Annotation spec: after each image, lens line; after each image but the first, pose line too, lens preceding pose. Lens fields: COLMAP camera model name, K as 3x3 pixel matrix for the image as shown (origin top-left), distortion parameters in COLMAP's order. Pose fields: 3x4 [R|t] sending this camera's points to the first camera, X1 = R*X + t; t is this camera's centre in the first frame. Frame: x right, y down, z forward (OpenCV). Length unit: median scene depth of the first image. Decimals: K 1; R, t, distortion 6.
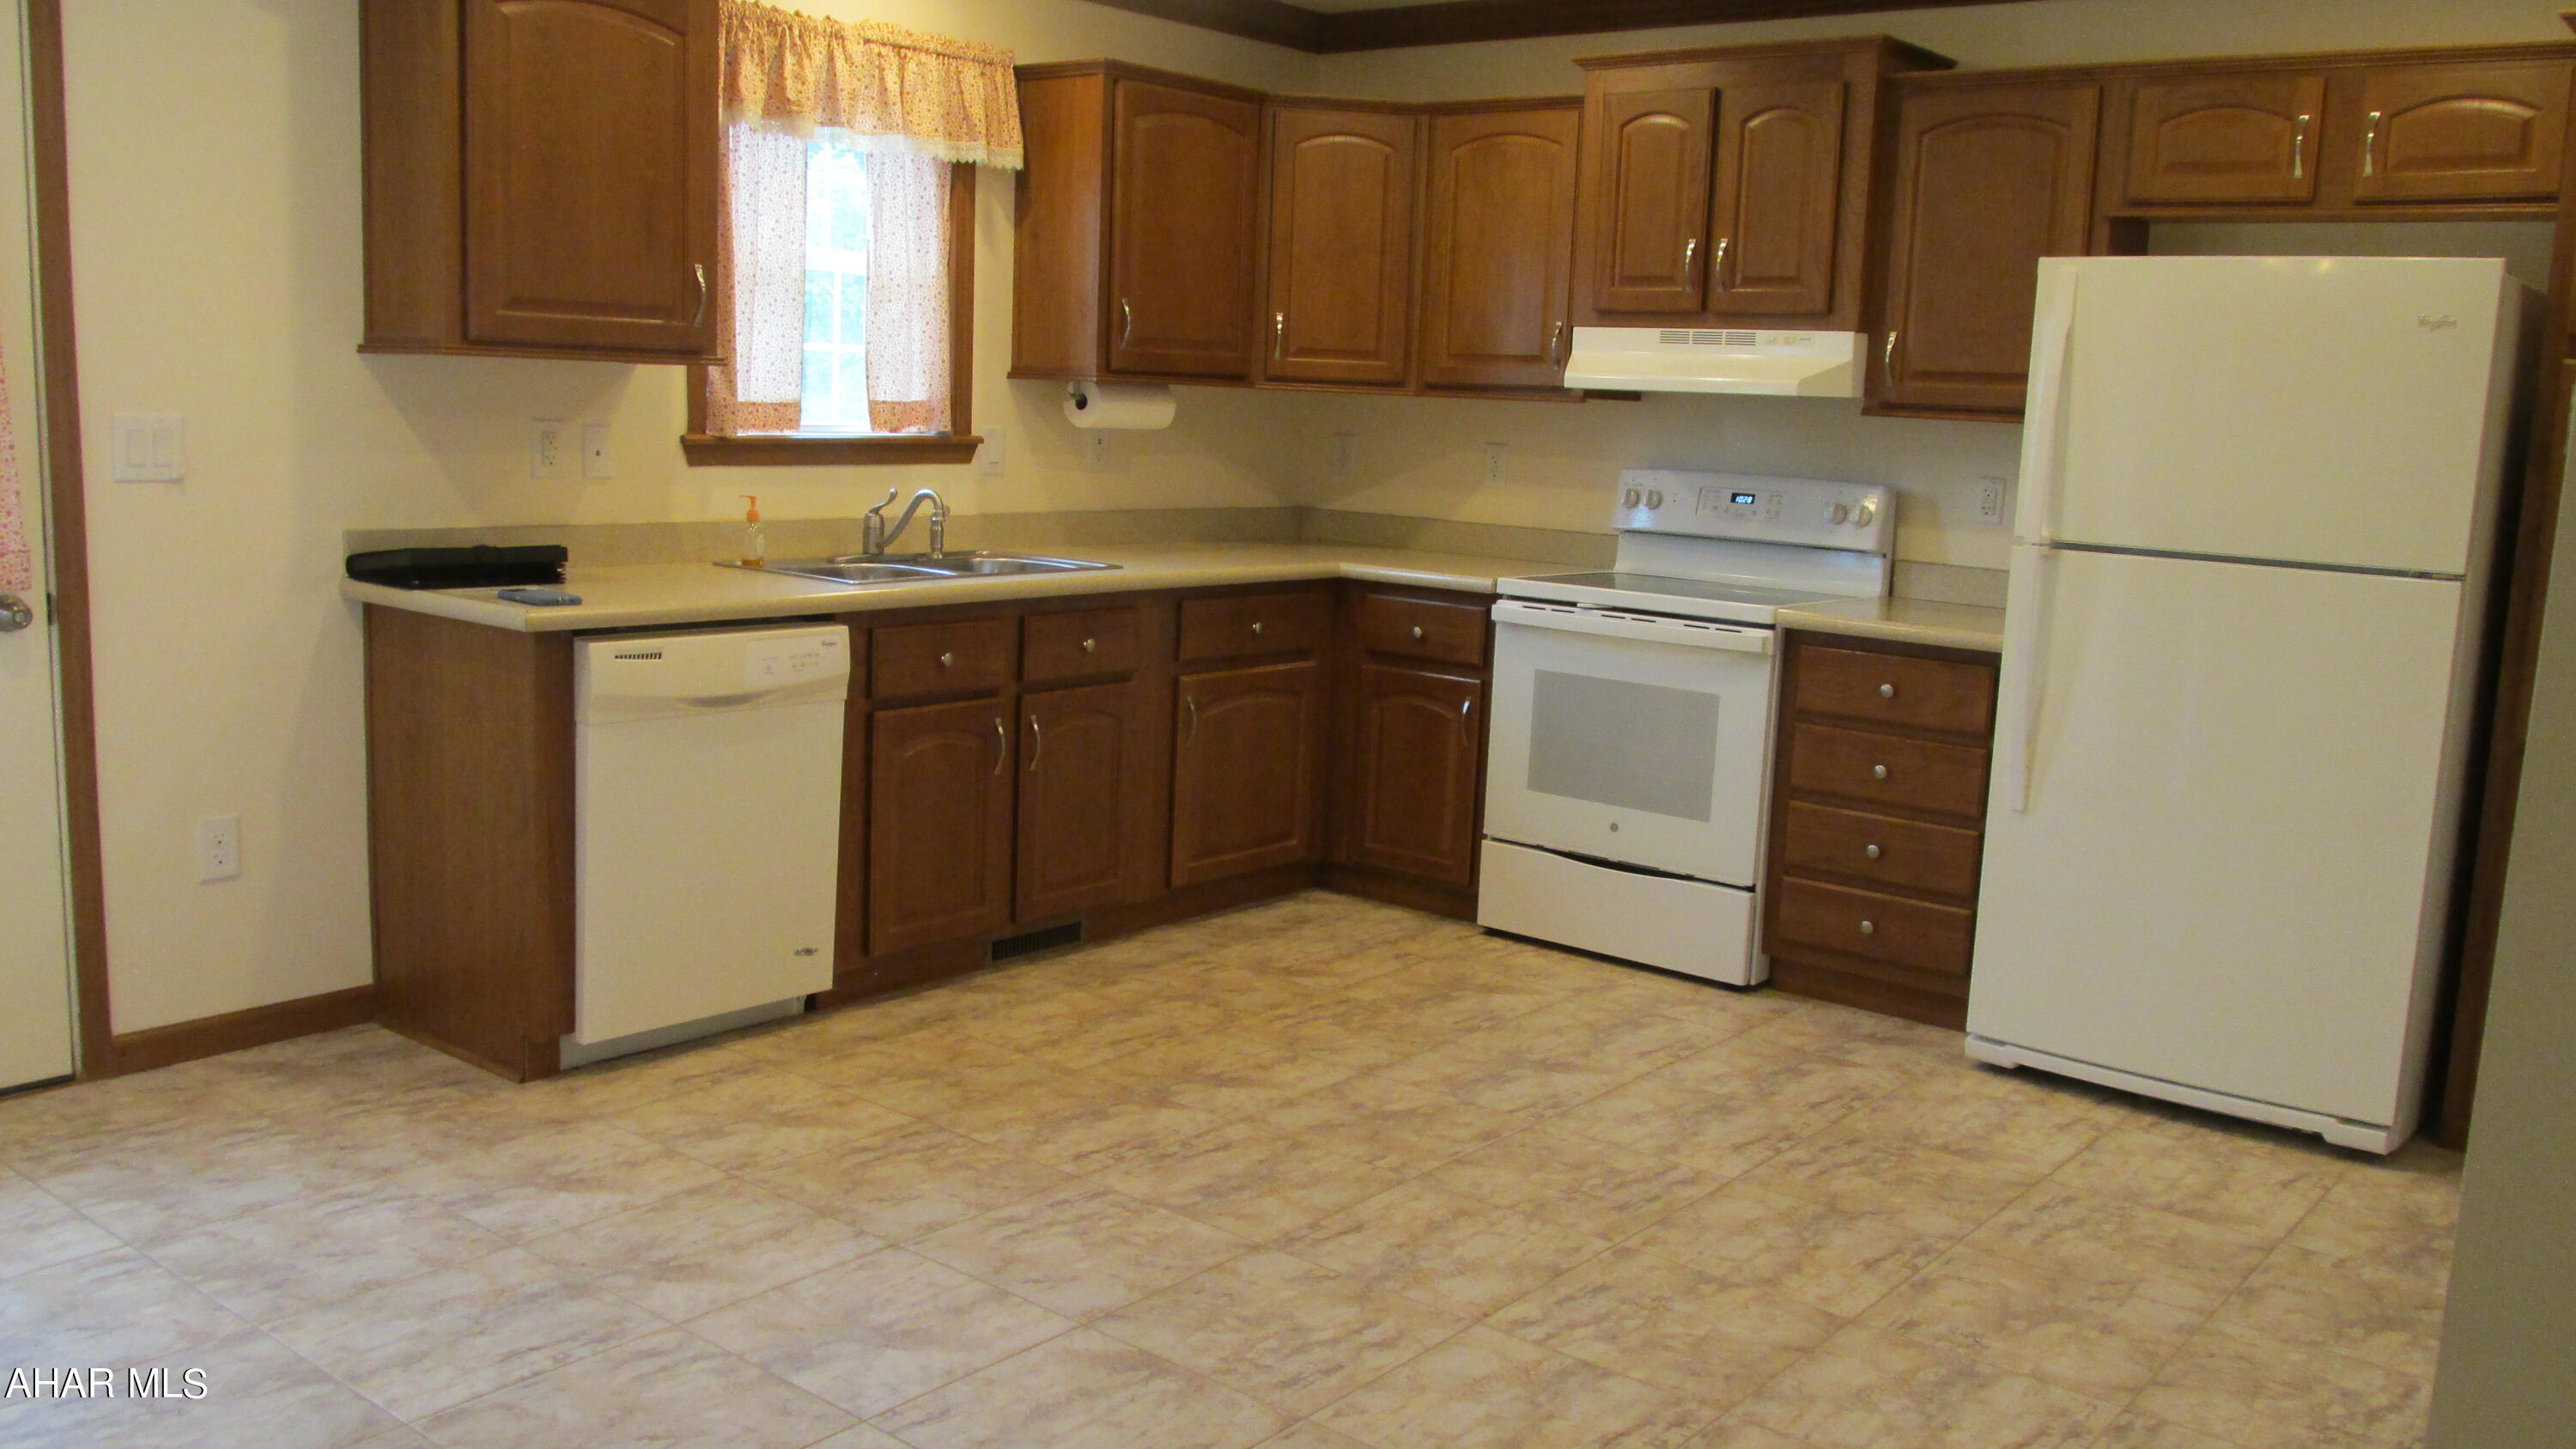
lens RADIAL K [[2174.3, 0, 1285.4], [0, 2174.3, 722.5], [0, 0, 1]] dist [-0.005221, -0.005540]
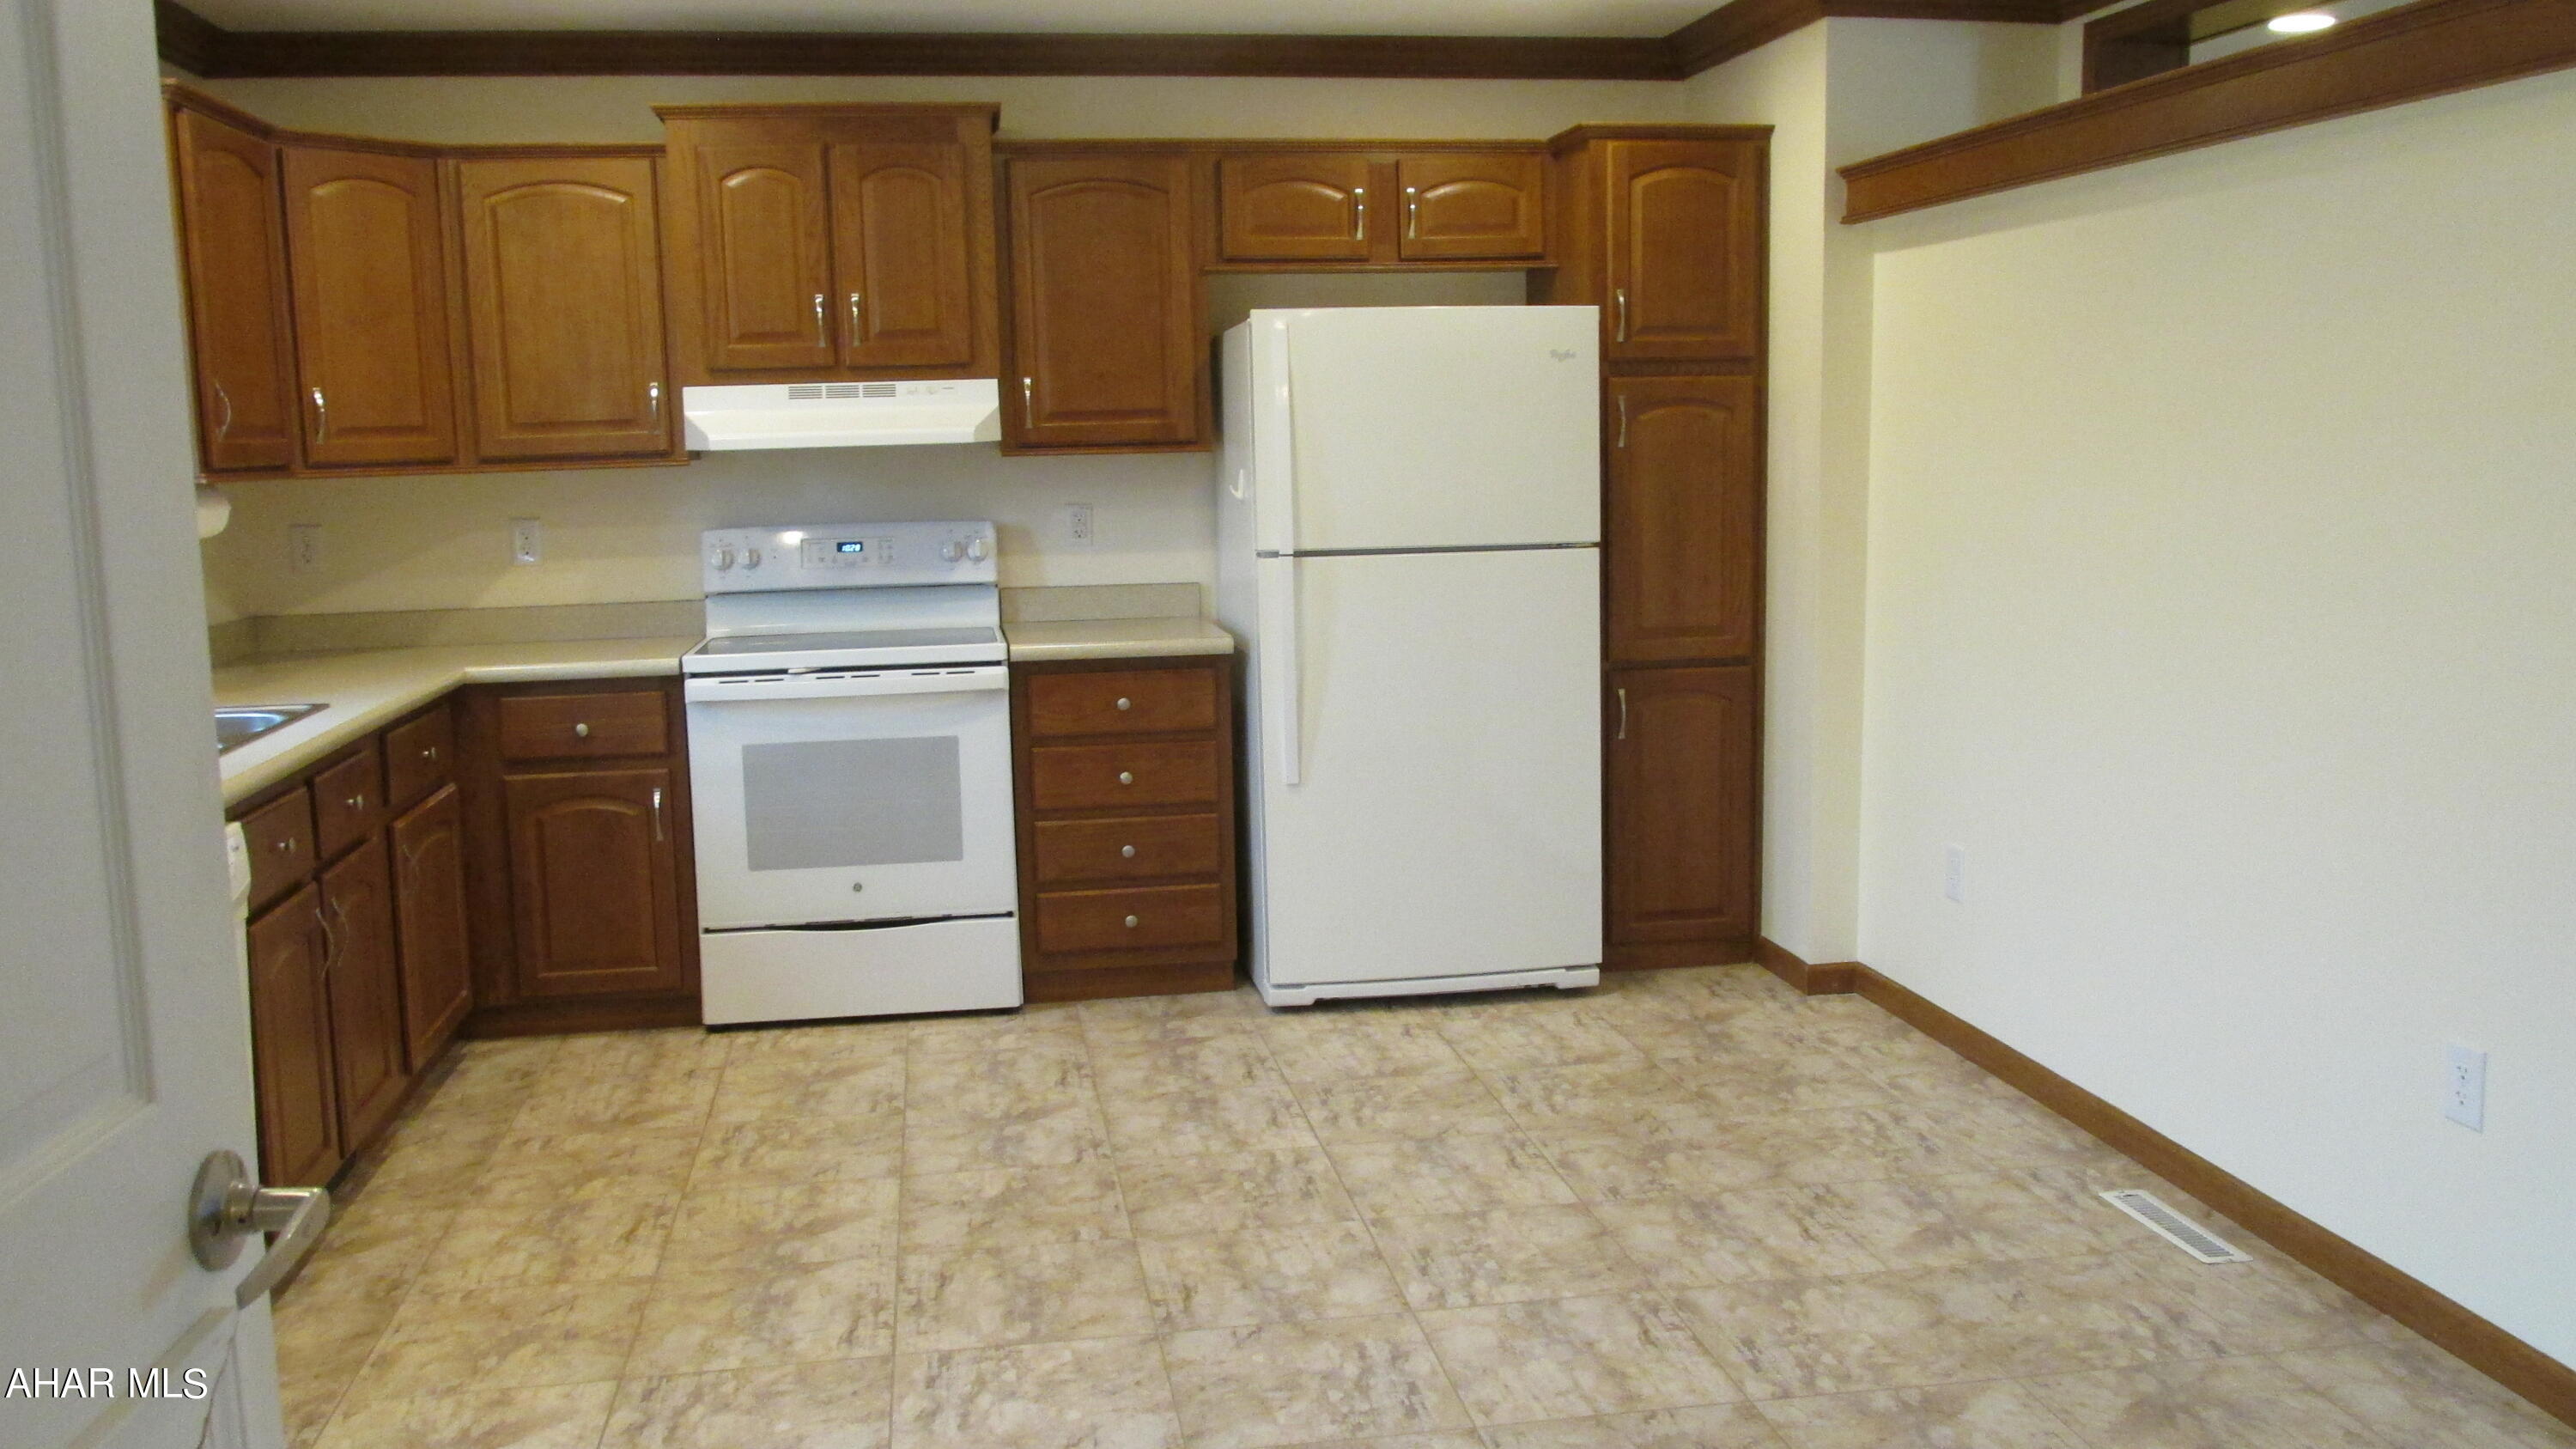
lens RADIAL K [[2174.3, 0, 1285.9], [0, 2174.3, 730.7], [0, 0, 1]] dist [-0.005221, -0.005540]
pose [[0.667918, -0.163209, 0.726119, -0.471885], [0.166743, 0.983672, 0.067721, -0.062775], [-0.725315, 0.075843, 0.684226, 0.193156]]
